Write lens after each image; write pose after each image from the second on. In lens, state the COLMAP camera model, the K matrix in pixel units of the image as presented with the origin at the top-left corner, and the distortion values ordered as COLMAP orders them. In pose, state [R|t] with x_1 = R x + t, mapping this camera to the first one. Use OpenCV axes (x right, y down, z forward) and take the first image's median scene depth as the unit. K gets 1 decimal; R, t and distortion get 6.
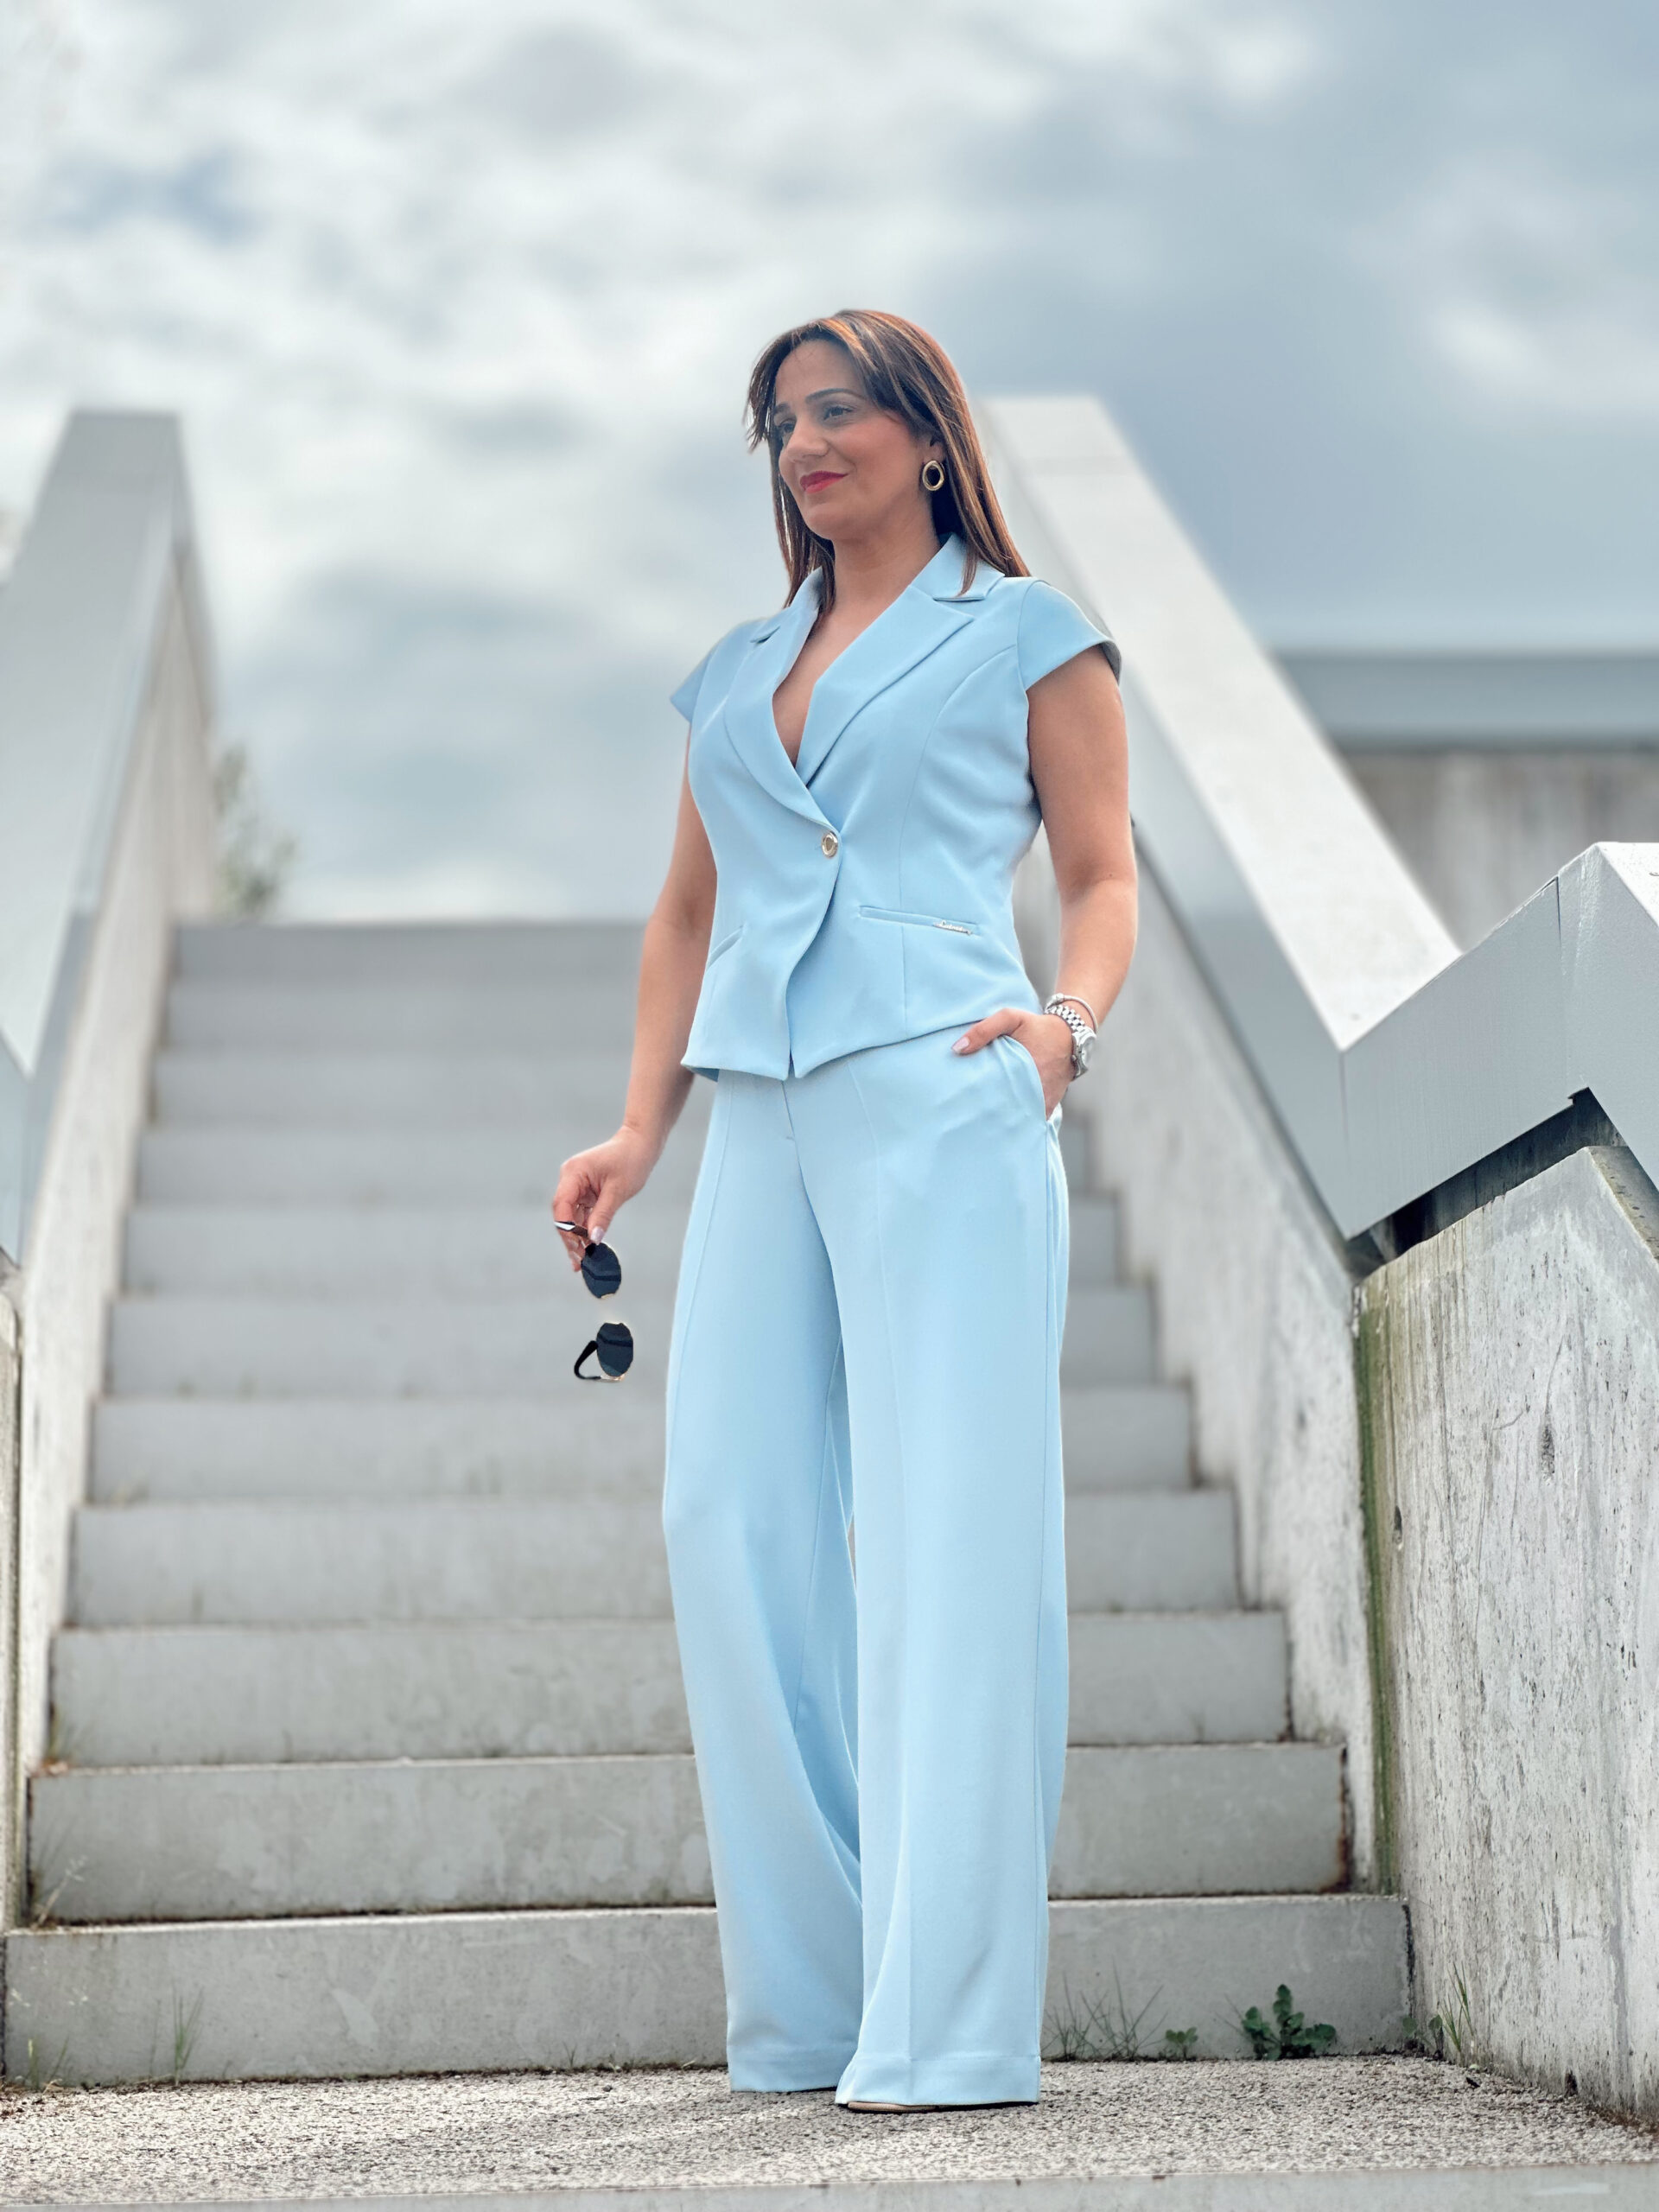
lens RADIAL K [[4903.7, 0, 868.5], [0, 4903.7, 1110.0], [0, 0, 1]] dist [0.329492, -1.534736]
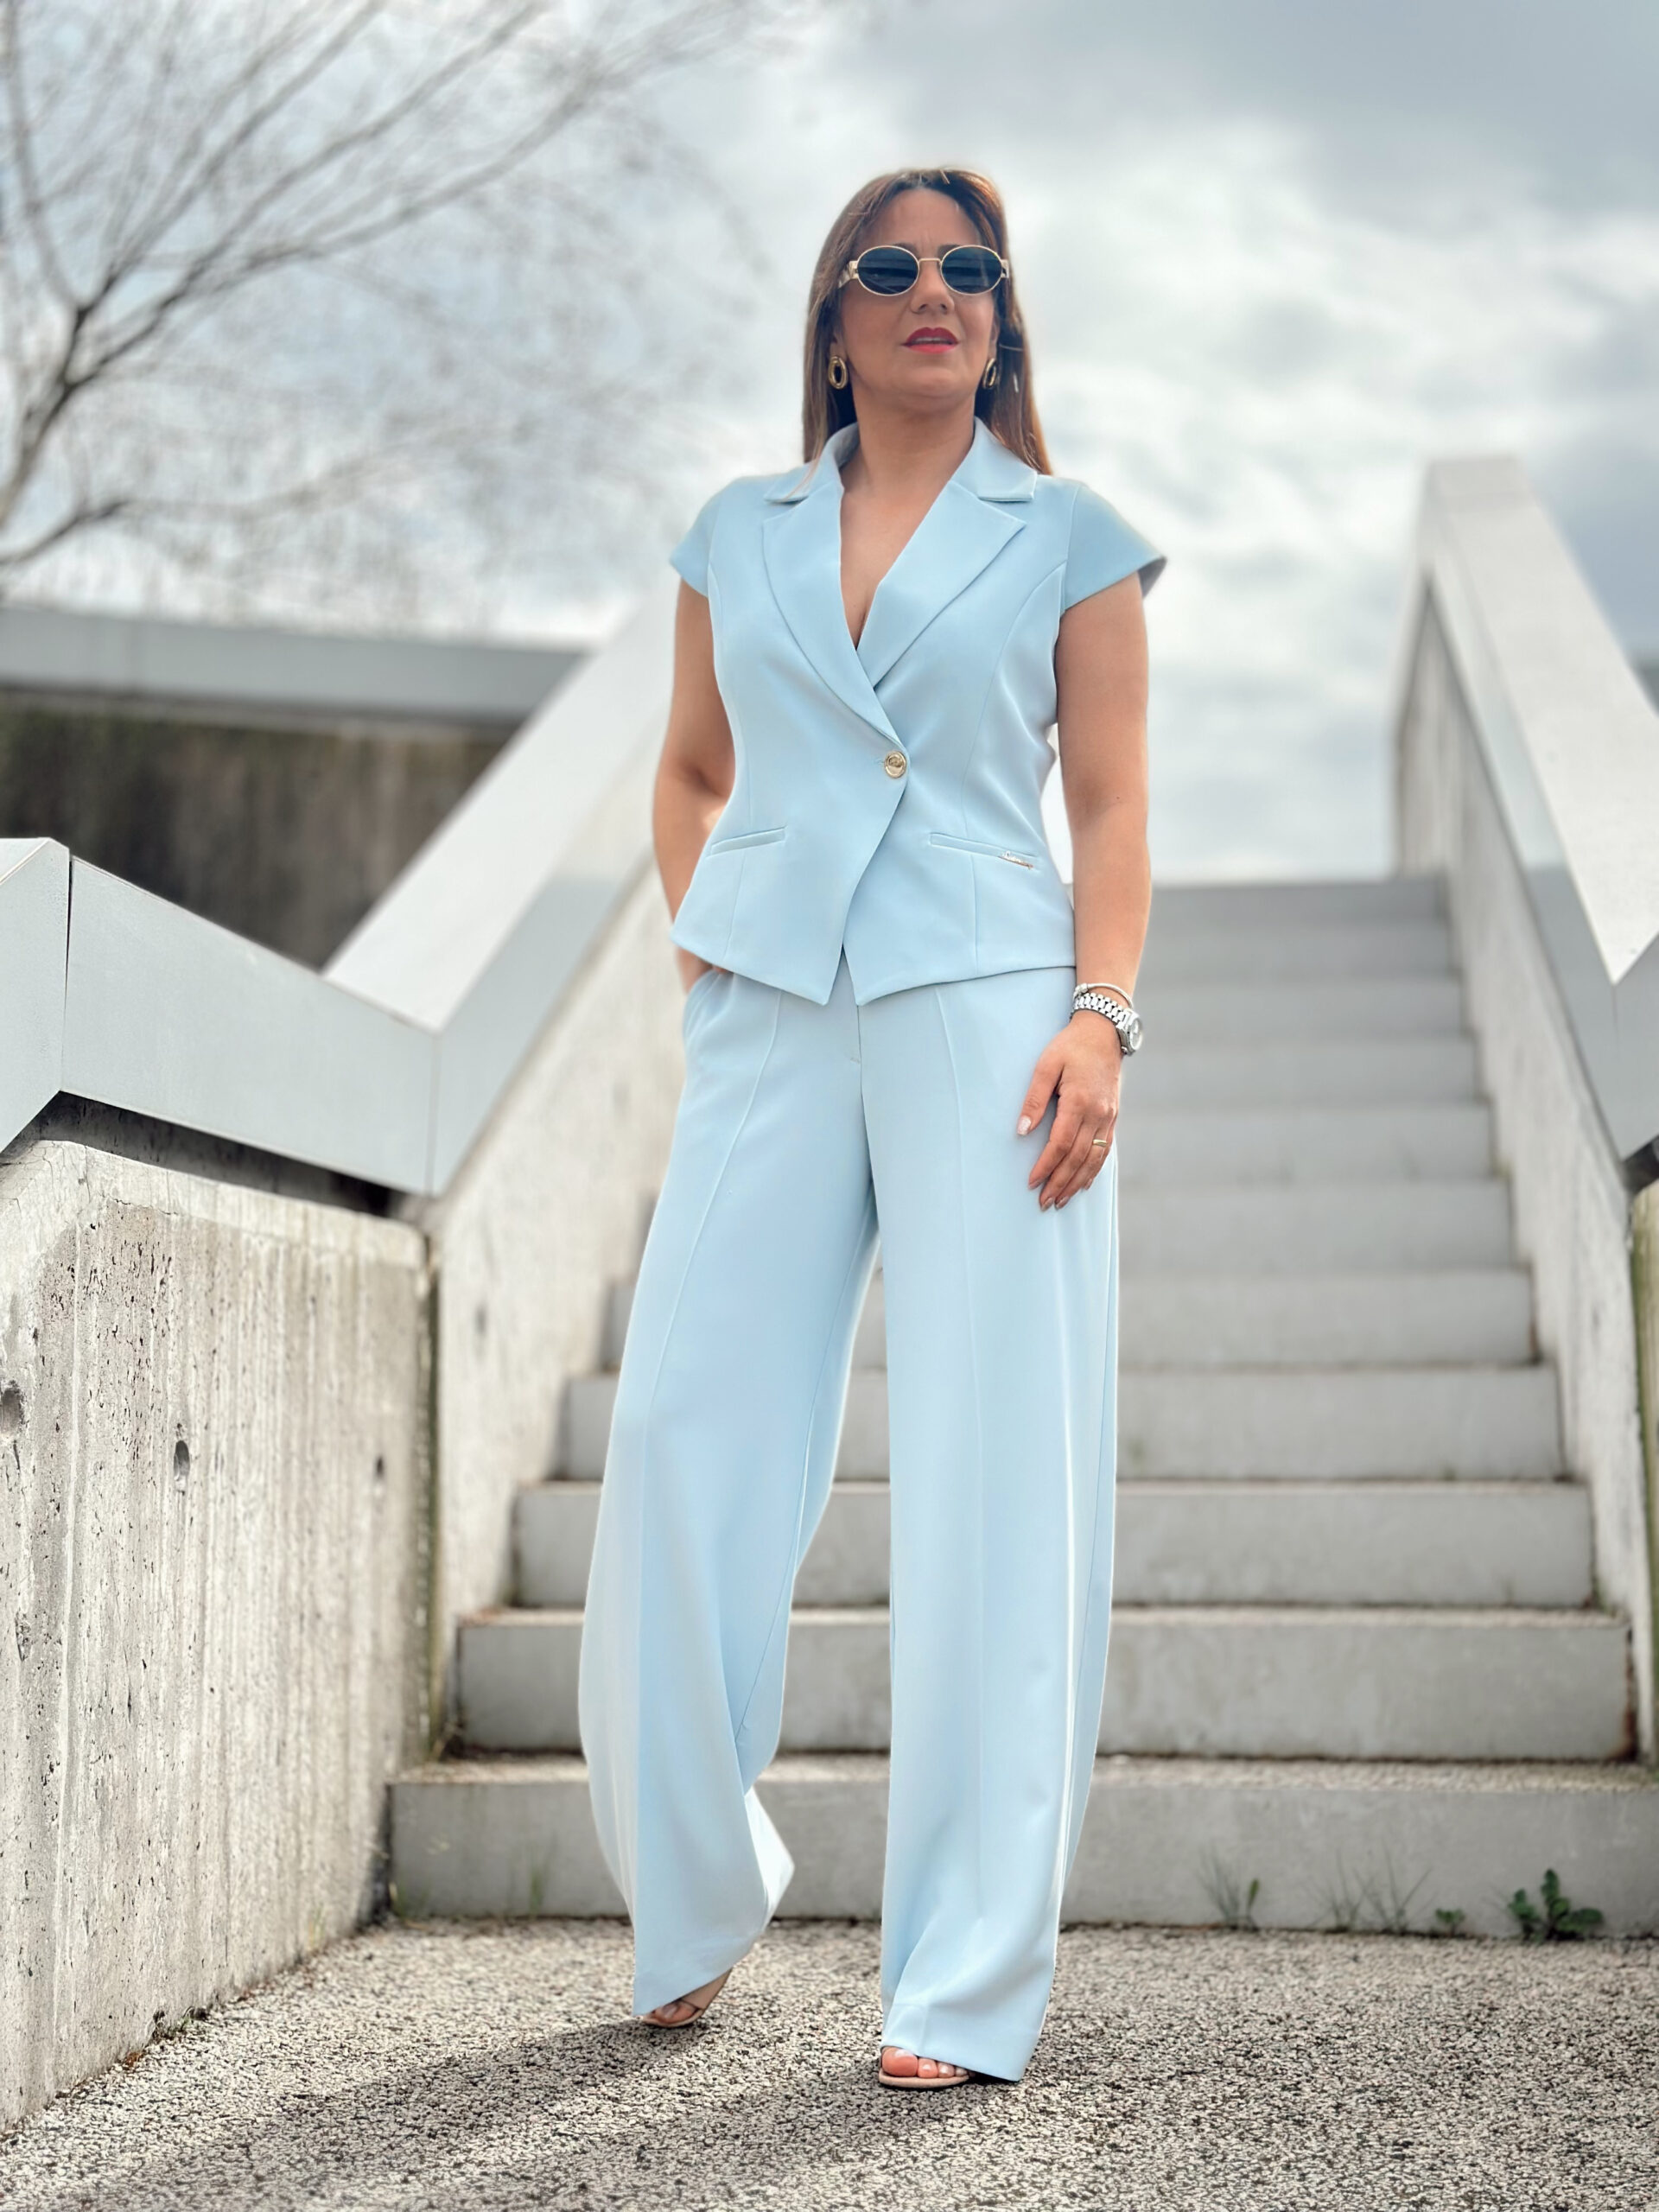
lens RADIAL K [[3018.7, 0, 826.2], [0, 3018.7, 1145.6], [0, 0, 1]] dist [0.209271, -0.489813]
pose [[0.974607, -0.009737, -0.223712, 0.077113], [0.019484, 0.998953, 0.041403, -0.007524], [0.223074, -0.044710, 0.973776, 0.317563]]
